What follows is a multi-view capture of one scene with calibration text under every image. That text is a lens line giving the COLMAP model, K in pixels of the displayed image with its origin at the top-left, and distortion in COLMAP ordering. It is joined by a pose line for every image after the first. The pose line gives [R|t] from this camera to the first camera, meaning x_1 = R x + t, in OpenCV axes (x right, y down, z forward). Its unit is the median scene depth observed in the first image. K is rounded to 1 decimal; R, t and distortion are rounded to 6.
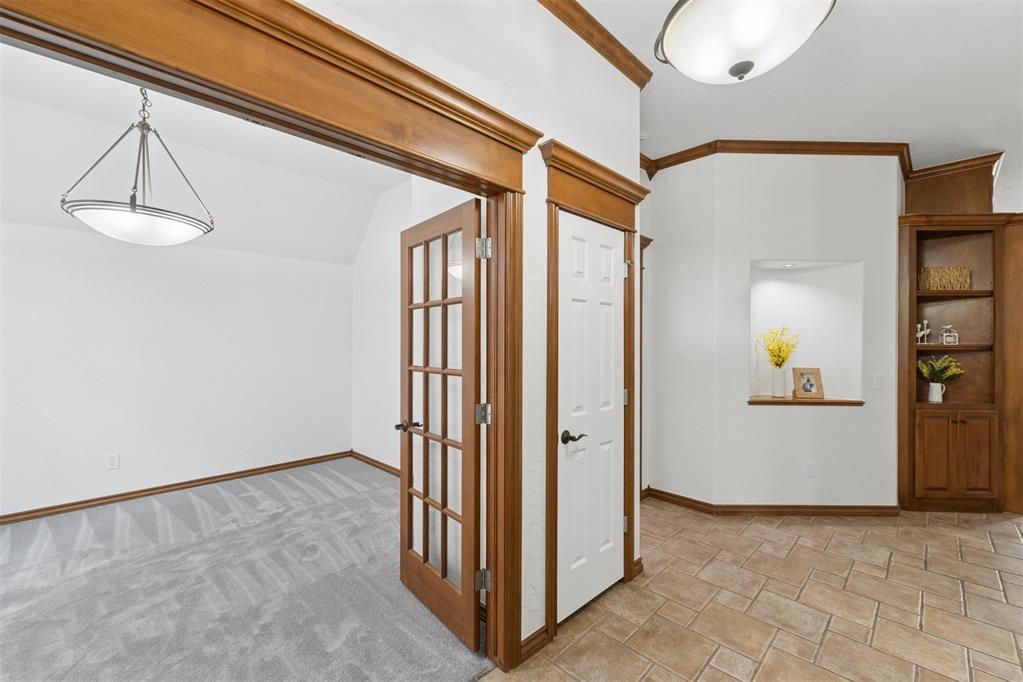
lens RADIAL K [[423.2, 0, 512.9], [0, 423.2, 345.7], [0, 0, 1]] dist [0.011261, -0.000107]
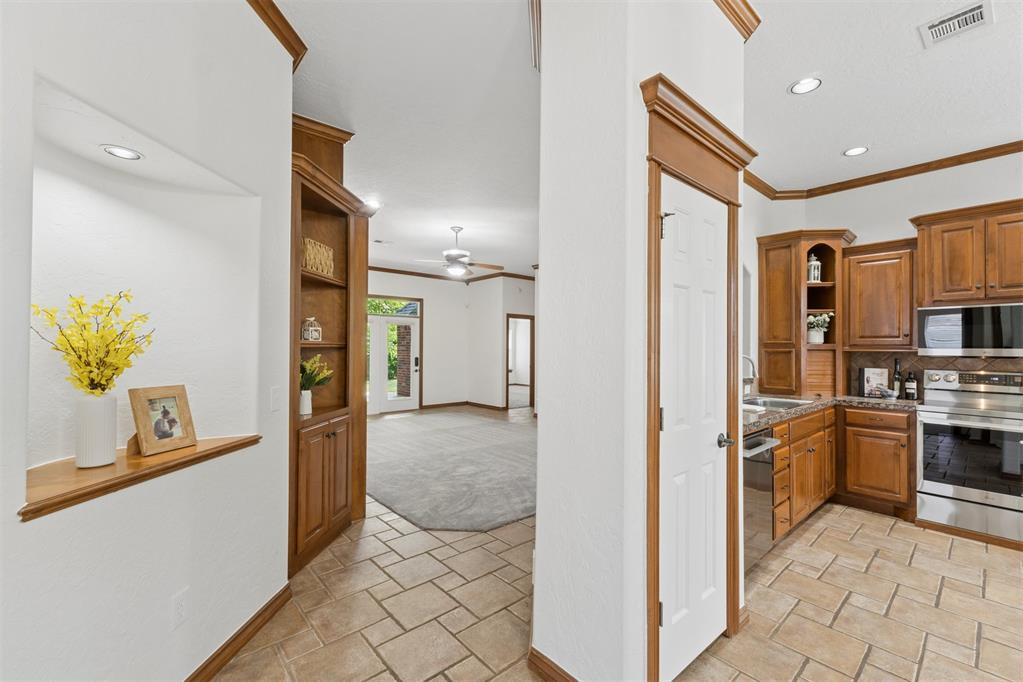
lens RADIAL K [[423.2, 0, 512.9], [0, 423.2, 345.7], [0, 0, 1]] dist [0.011261, -0.000107]
pose [[0.052228, 0.002637, 0.998632, 0.243130], [-0.004944, 0.999985, -0.002382, 0.006292], [-0.998623, -0.004813, 0.052240, 0.592330]]
